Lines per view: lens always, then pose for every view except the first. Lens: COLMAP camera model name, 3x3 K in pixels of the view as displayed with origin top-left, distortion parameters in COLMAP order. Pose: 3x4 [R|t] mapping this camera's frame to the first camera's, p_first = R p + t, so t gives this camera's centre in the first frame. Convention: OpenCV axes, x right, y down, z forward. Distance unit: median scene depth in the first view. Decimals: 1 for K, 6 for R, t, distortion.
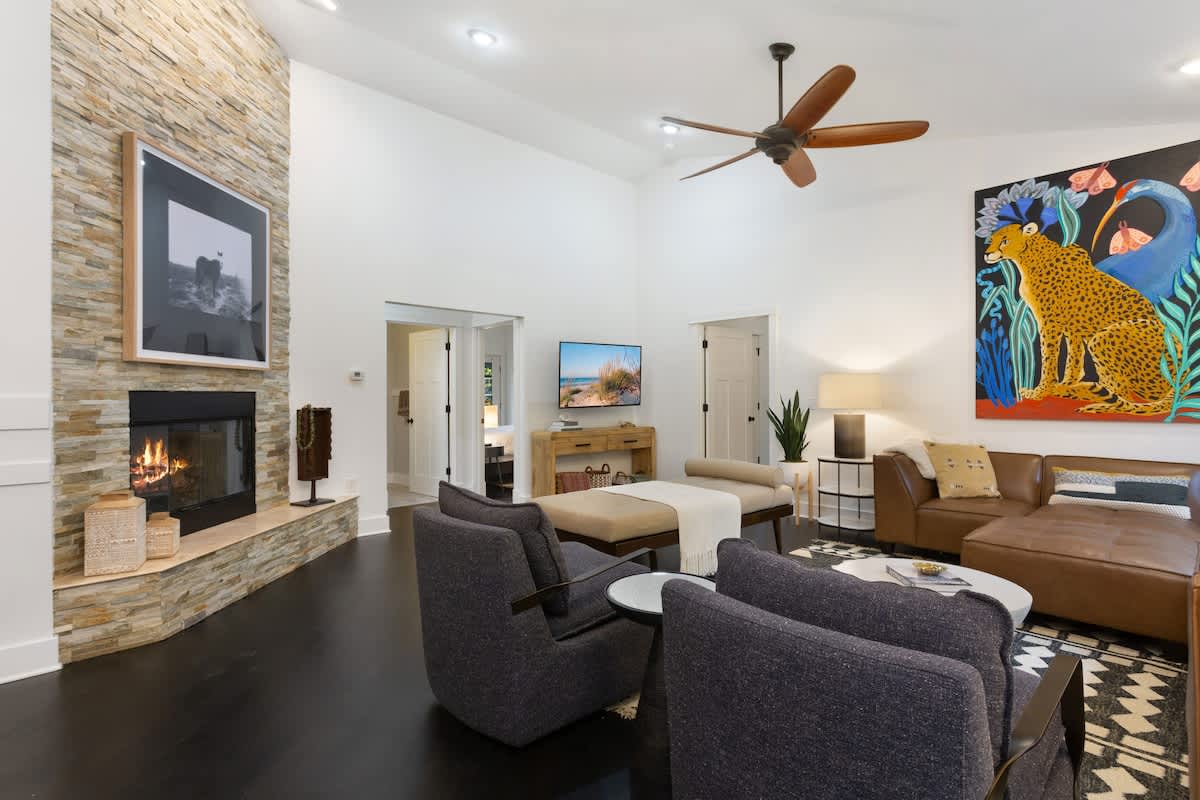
lens RADIAL K [[564.5, 0, 606.5], [0, 564.5, 394.9], [0, 0, 1]] dist [-0.002847, 0.000719]
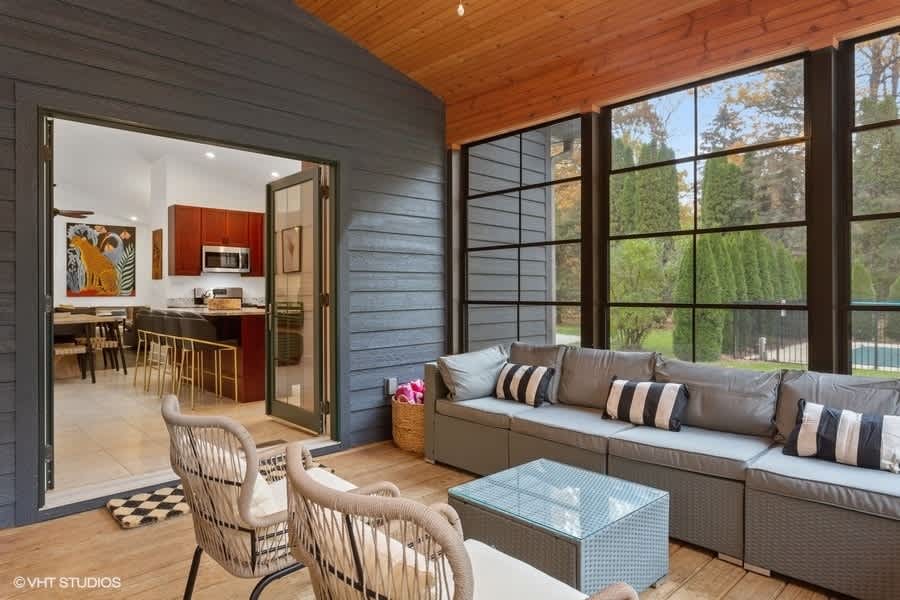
lens RADIAL K [[561.0, 0, 445.8], [0, 561.0, 286.7], [0, 0, 1]] dist [0.002530, 0.000984]
pose [[0.012231, 0.012677, 0.999845, -2.485561], [0.003015, 0.999915, -0.012714, 0.031773], [-0.999921, 0.003170, 0.012191, -1.145686]]
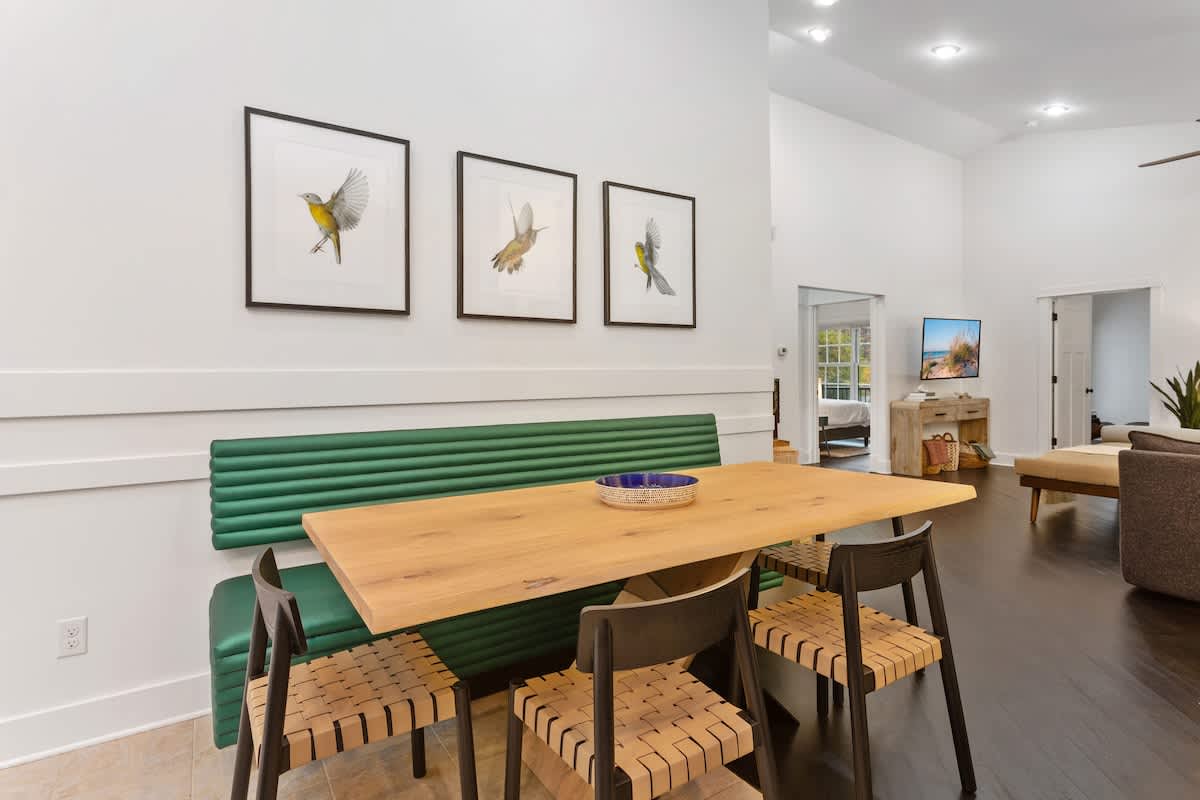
lens RADIAL K [[614.5, 0, 605.6], [0, 614.5, 398.6], [0, 0, 1]] dist [-0.000538, -0.000120]
pose [[0.985794, 0.001225, -0.167956, -0.687584], [0.006067, 0.999061, 0.042897, 0.007545], [0.167851, -0.043306, 0.984861, -0.373574]]
